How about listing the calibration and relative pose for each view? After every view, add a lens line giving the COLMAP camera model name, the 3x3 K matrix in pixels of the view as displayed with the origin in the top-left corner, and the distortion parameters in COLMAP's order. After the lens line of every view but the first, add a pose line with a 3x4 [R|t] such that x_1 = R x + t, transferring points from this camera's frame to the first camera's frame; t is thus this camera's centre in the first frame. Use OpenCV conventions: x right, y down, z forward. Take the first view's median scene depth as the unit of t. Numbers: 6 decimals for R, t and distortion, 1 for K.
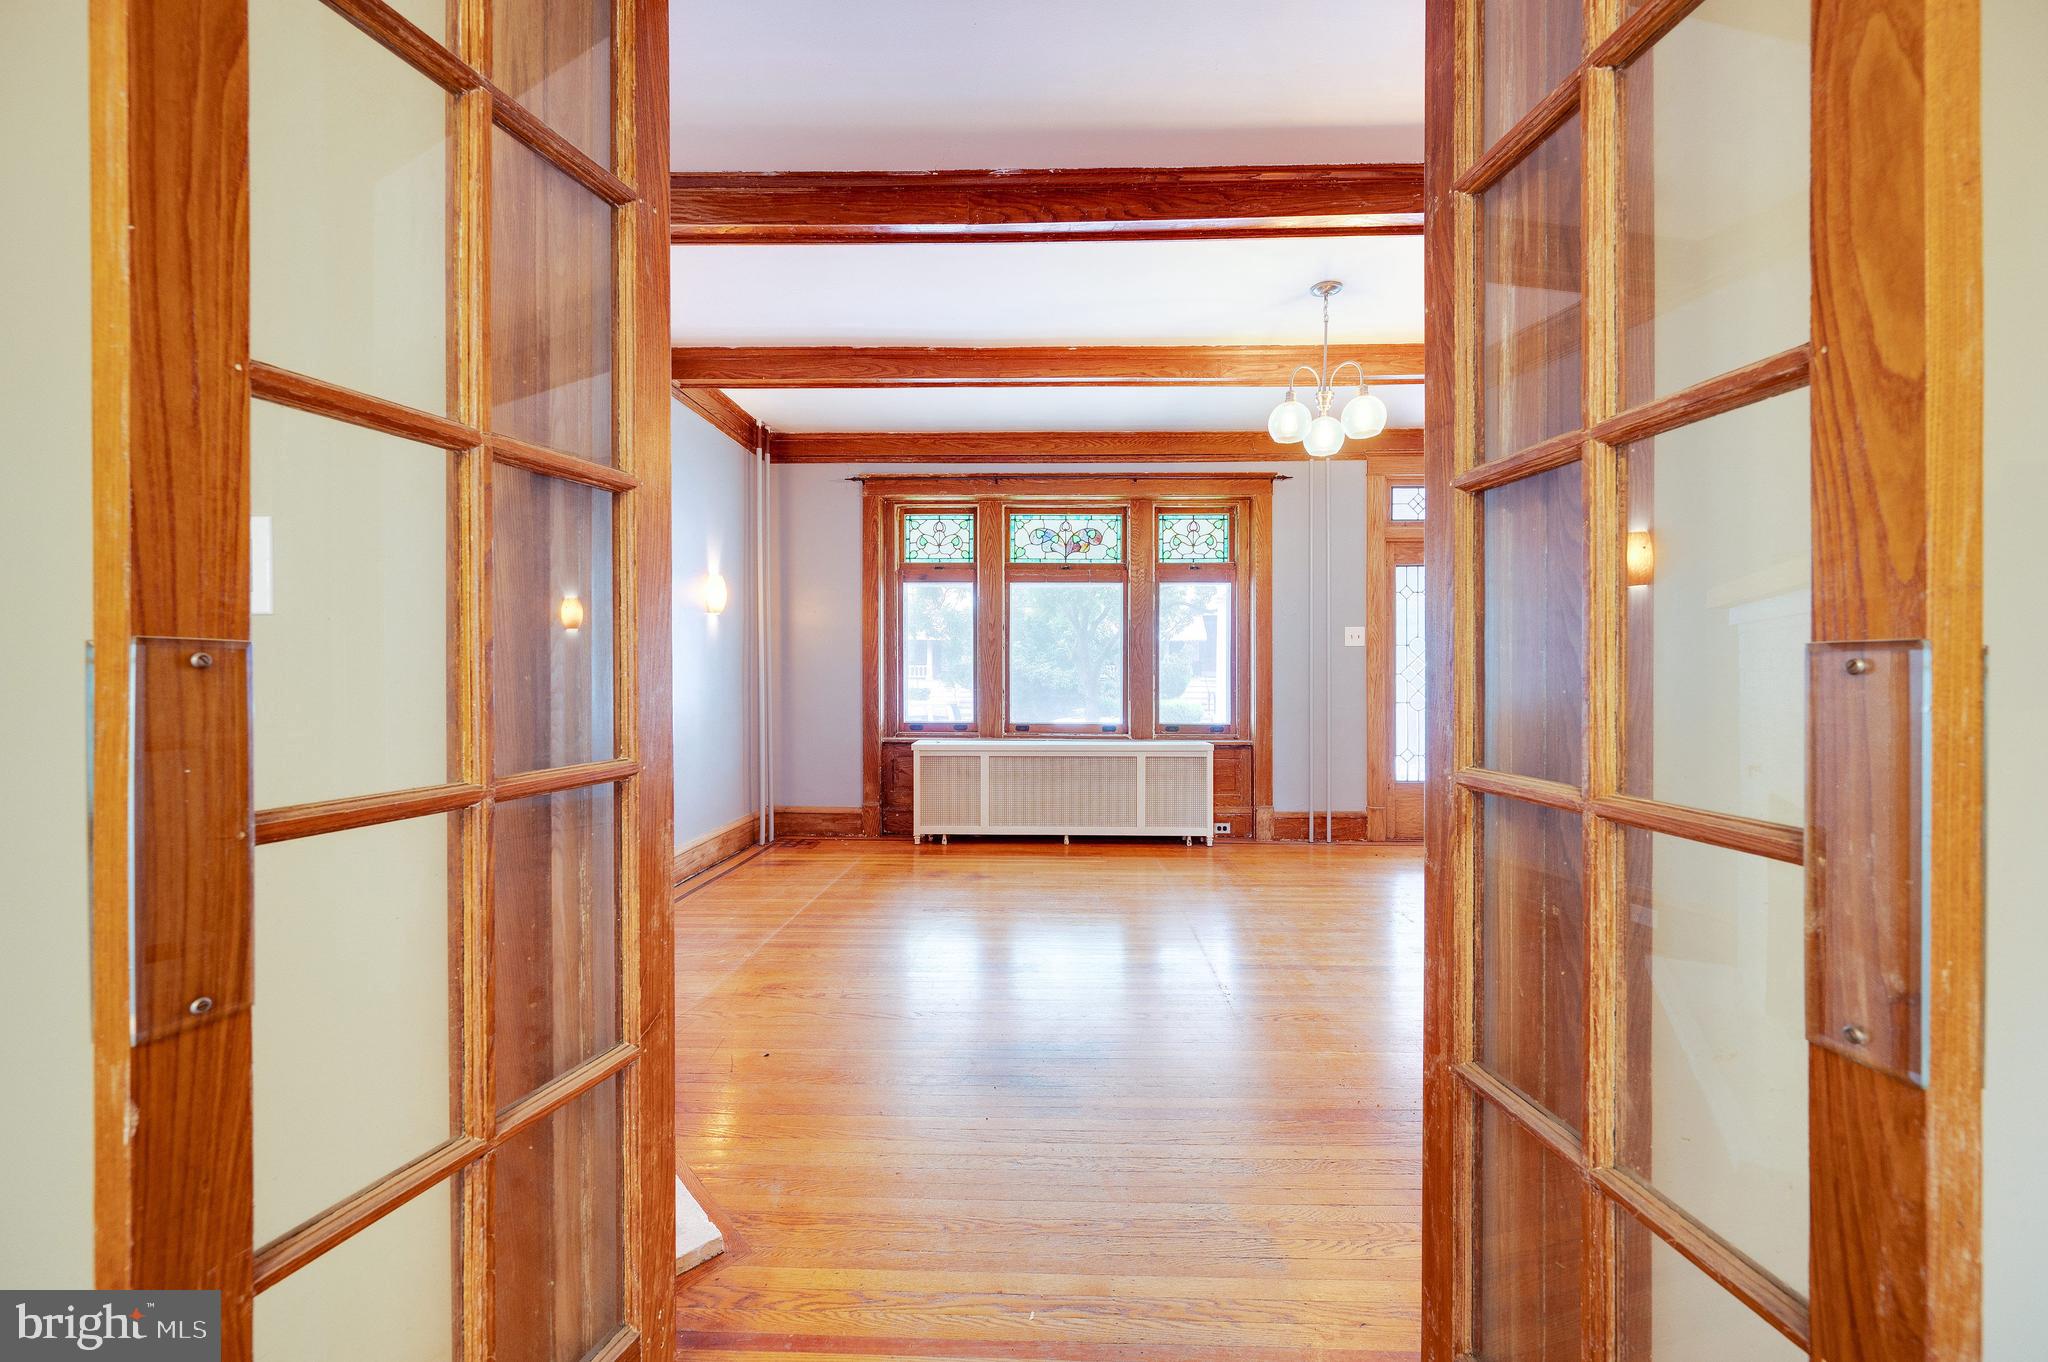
lens RADIAL K [[838.0, 0, 1011.5], [0, 838.0, 683.7], [0, 0, 1]] dist [0.001570, 0.000022]
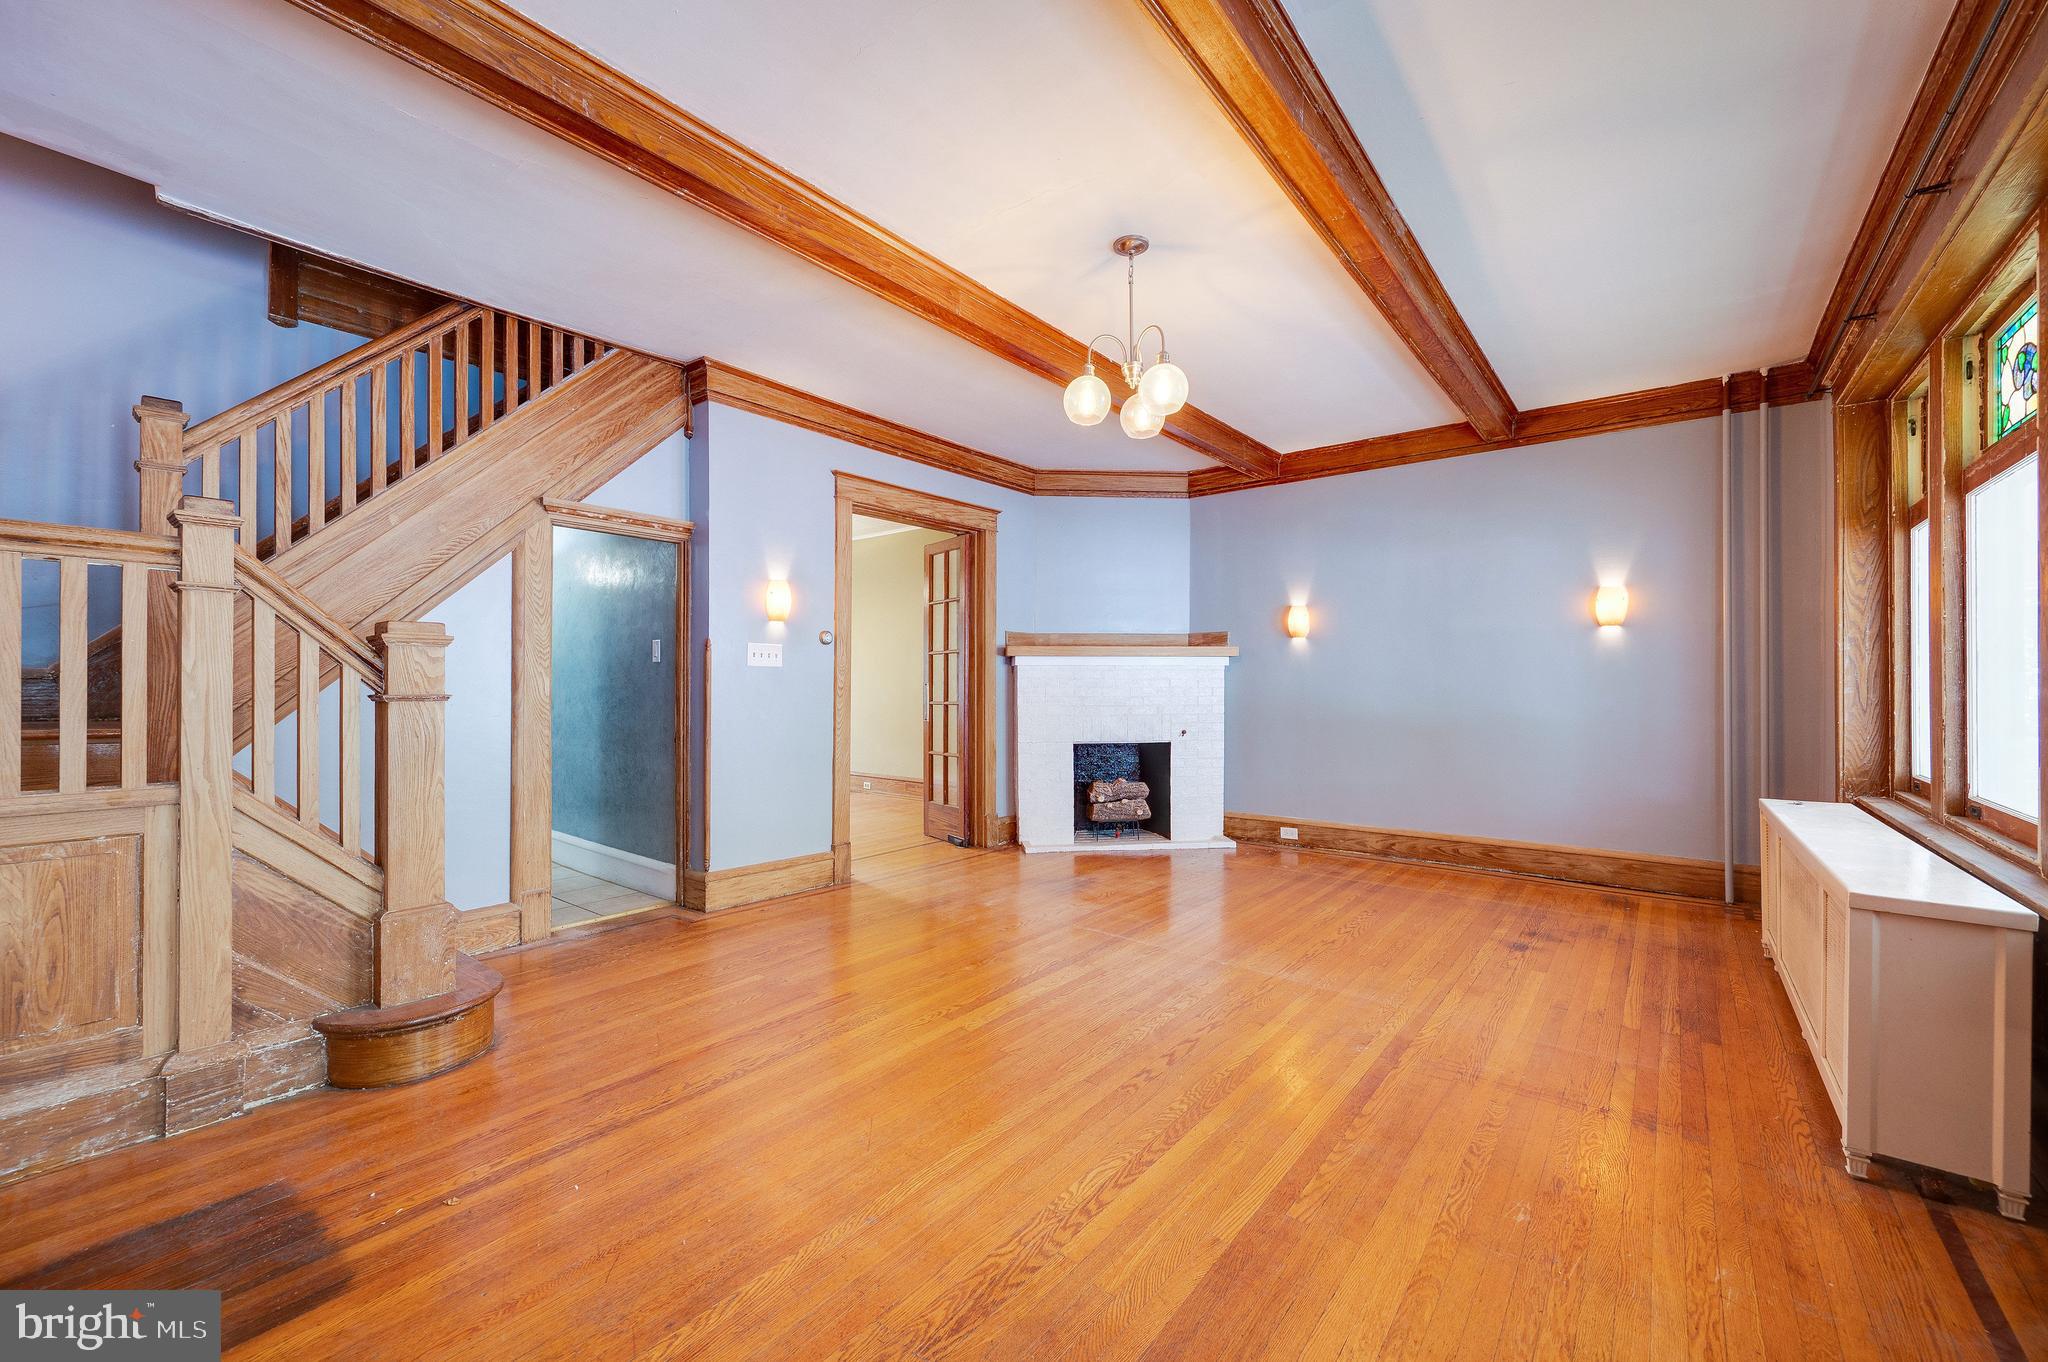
lens RADIAL K [[838.0, 0, 1011.5], [0, 838.0, 683.7], [0, 0, 1]] dist [0.001570, 0.000022]
pose [[-0.609081, -0.004338, -0.793096, 0.690340], [-0.011695, 0.999925, 0.003512, -0.011761], [0.793022, 0.011415, -0.609086, 0.870769]]
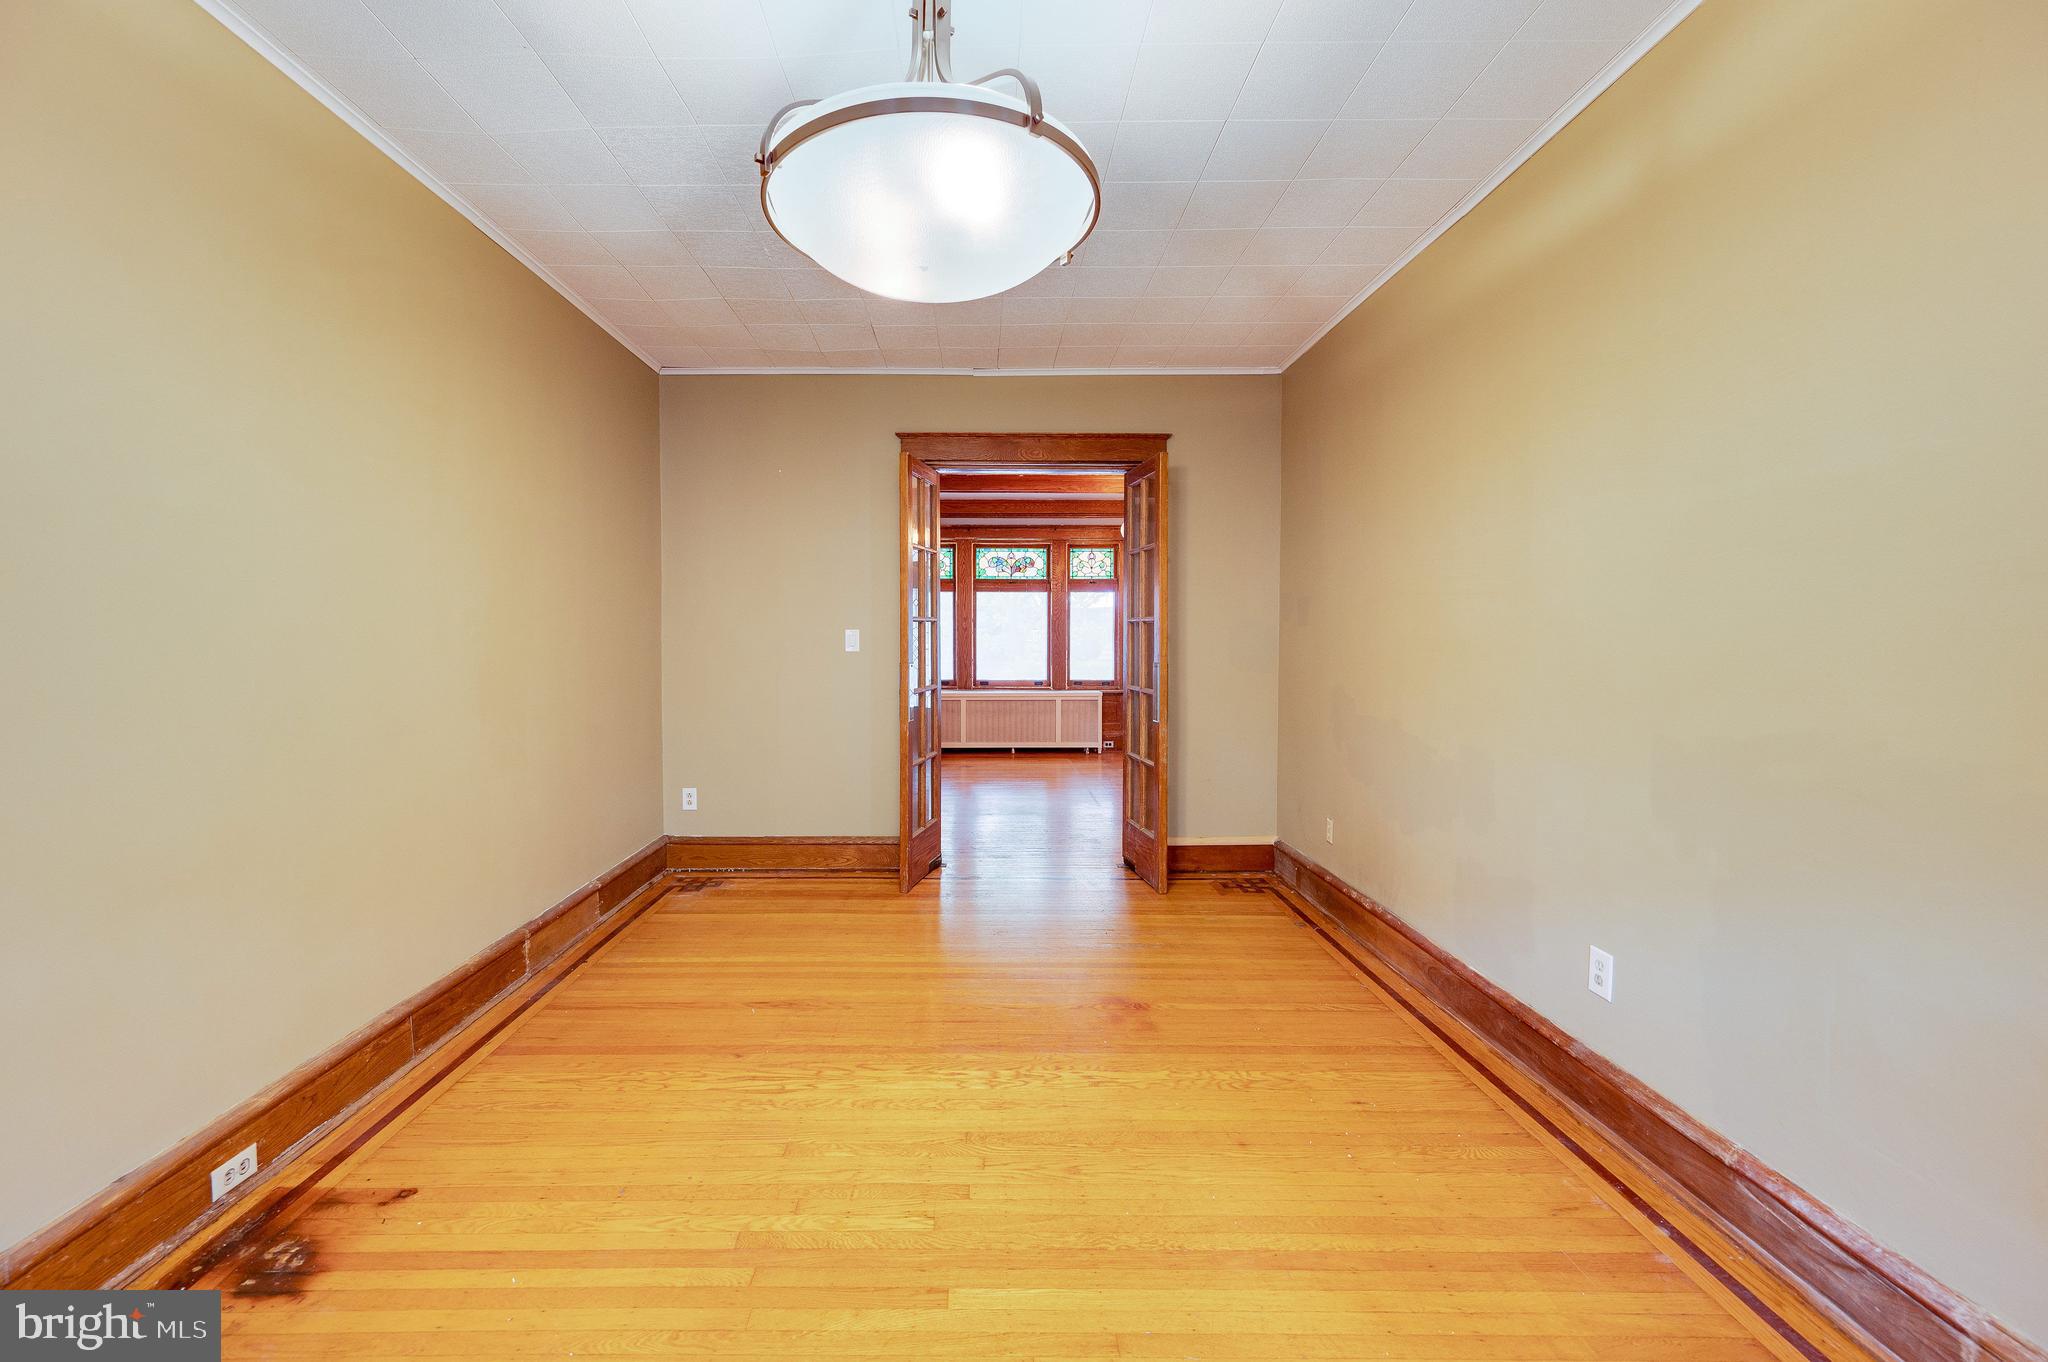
lens RADIAL K [[844.5, 0, 960.1], [0, 844.5, 663.7], [0, 0, 1]] dist [-0.000710, -0.000169]
pose [[0.999655, -0.002825, 0.026103, -0.075639], [0.002217, 0.999727, 0.023276, -0.021516], [-0.026162, -0.023210, 0.999388, -0.608031]]
